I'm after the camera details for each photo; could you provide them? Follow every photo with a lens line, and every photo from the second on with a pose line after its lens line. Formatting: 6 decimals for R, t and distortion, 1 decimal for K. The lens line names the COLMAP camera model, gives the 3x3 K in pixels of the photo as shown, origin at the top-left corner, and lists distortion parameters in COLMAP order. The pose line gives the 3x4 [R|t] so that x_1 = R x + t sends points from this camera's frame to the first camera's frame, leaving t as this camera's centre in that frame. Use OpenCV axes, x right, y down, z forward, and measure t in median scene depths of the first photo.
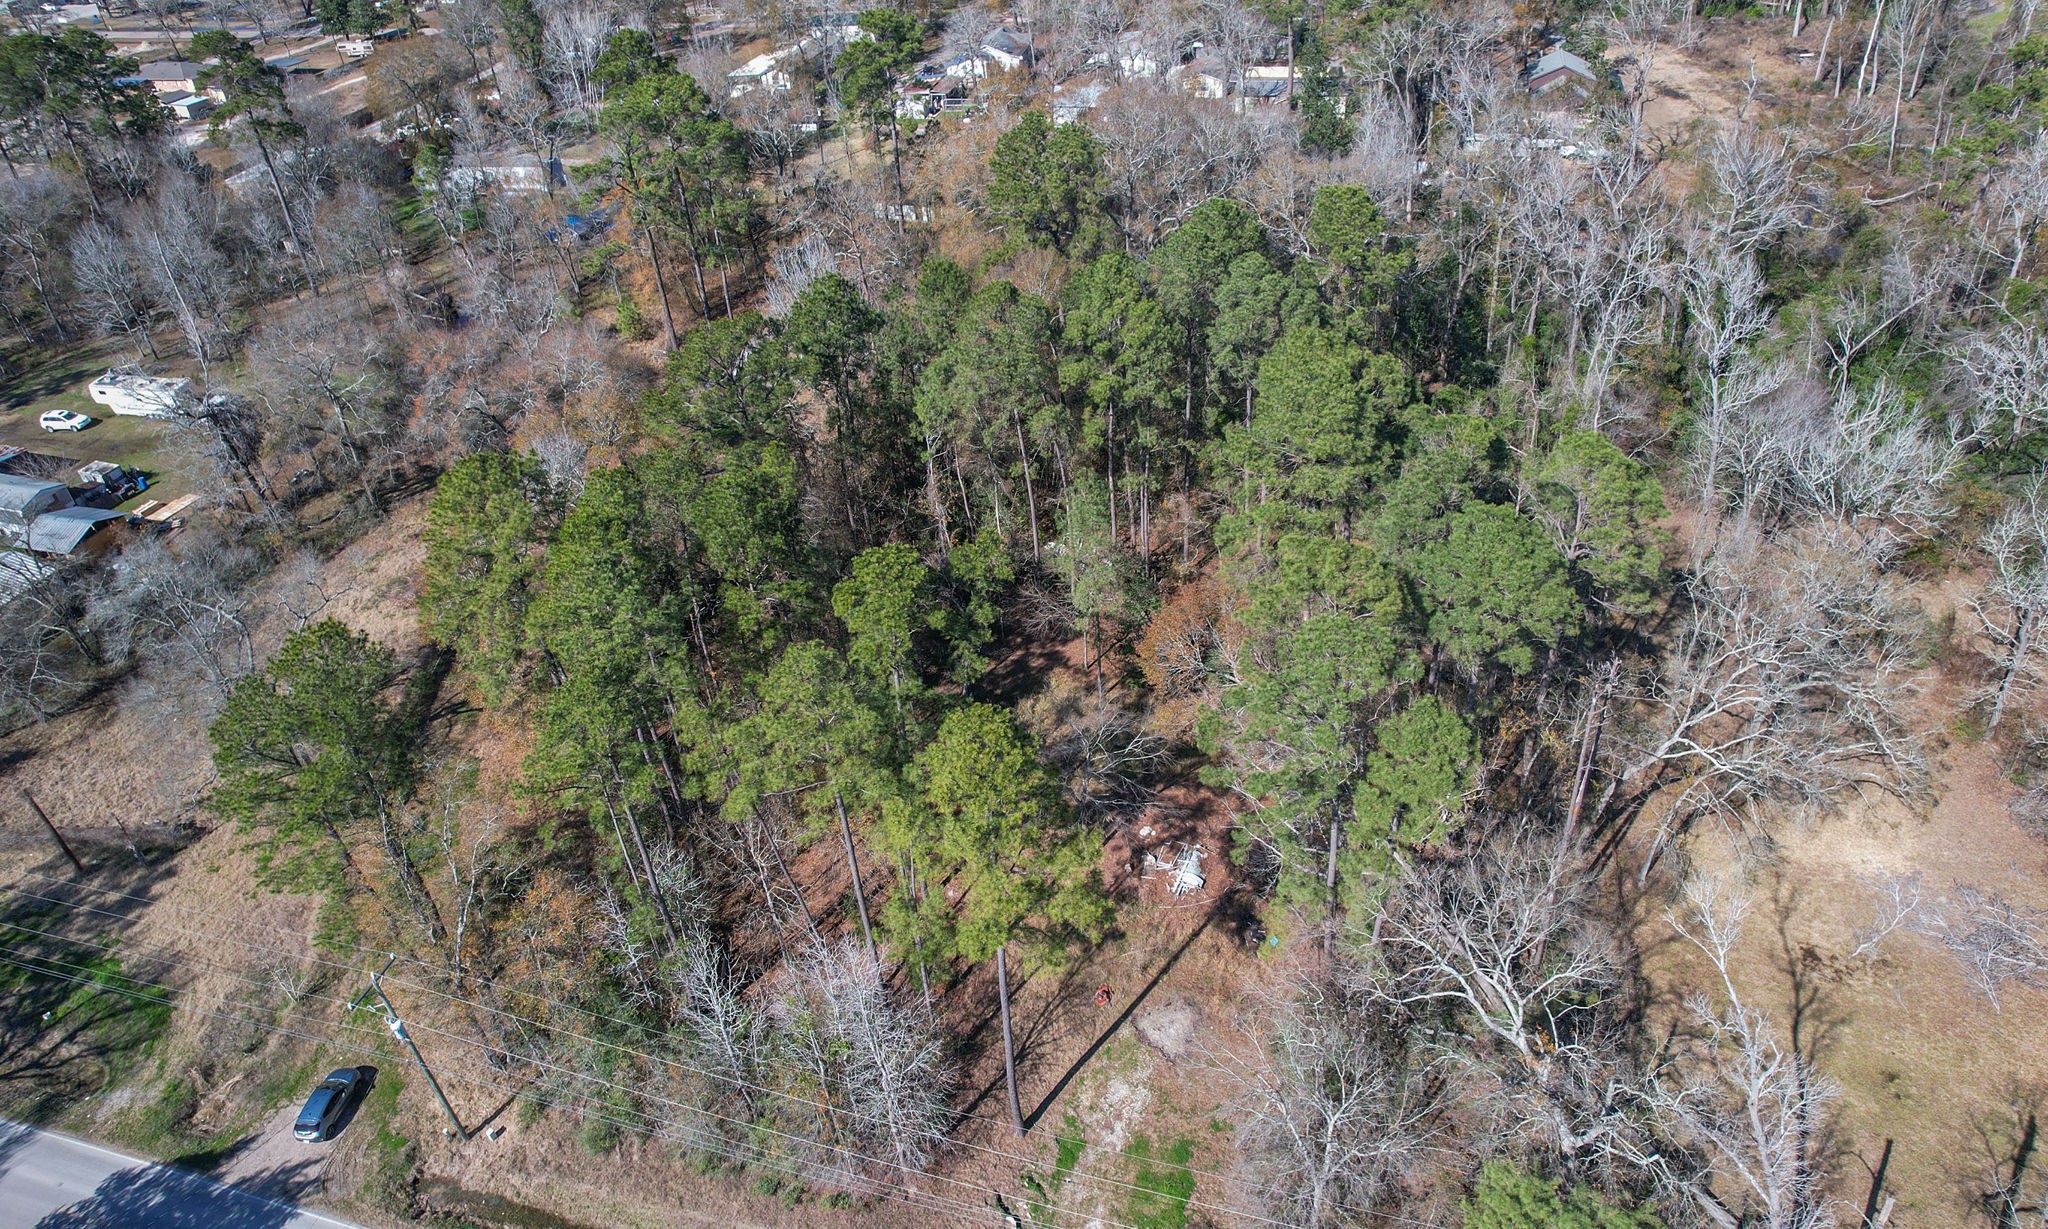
lens RADIAL K [[1333.2, 0, 1018.6], [0, 1333.2, 610.8], [0, 0, 1]] dist [-0.064472, 0.051304]
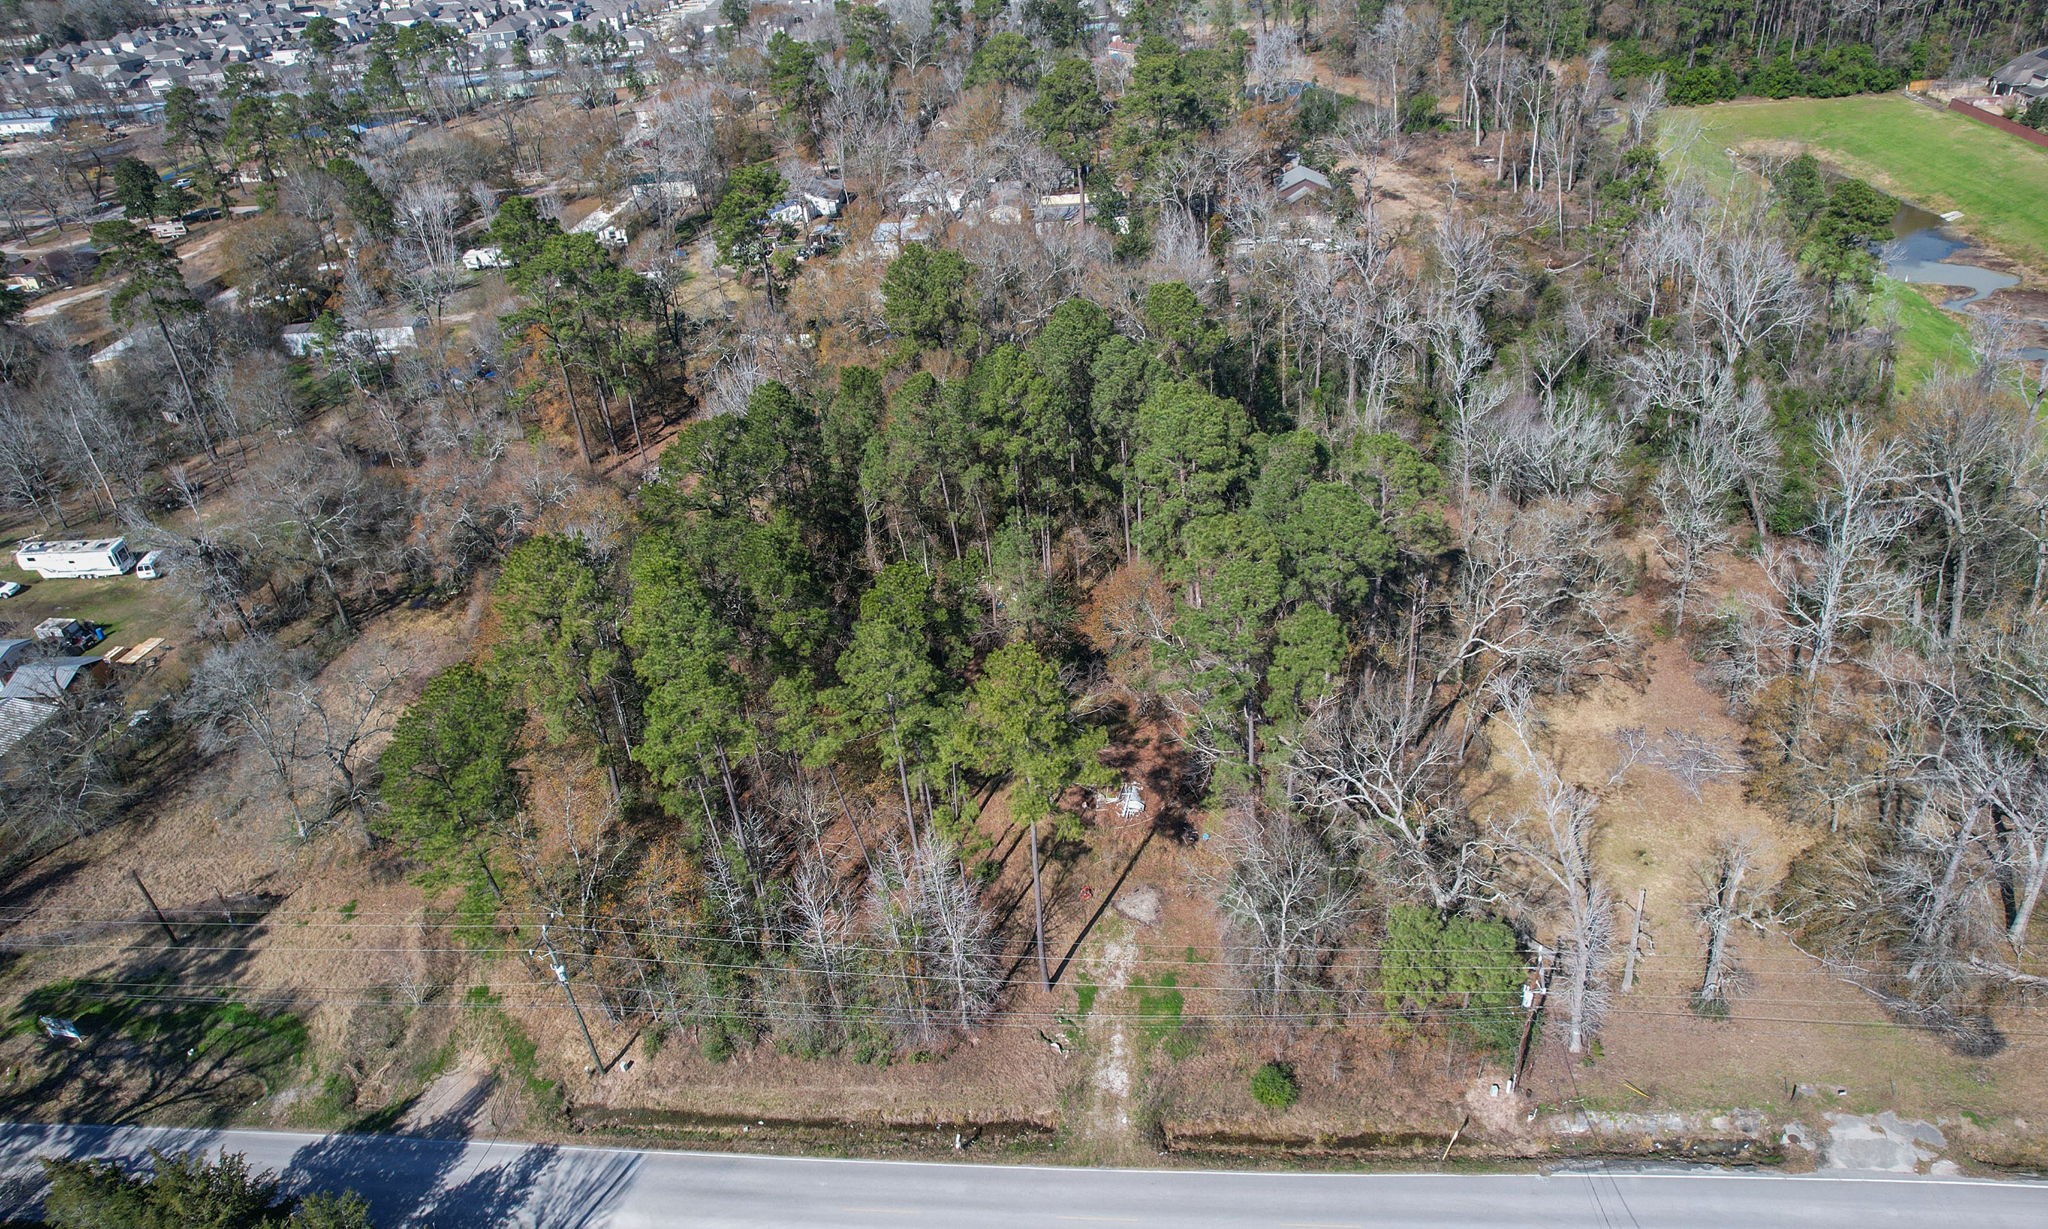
lens RADIAL K [[1333.2, 0, 1036.6], [0, 1333.2, 617.6], [0, 0, 1]] dist [-0.064472, 0.051304]
pose [[0.981265, -0.107136, 0.160126, -0.132494], [0.120517, 0.989774, -0.076309, 0.093007], [-0.150313, 0.094177, 0.984143, -0.245651]]
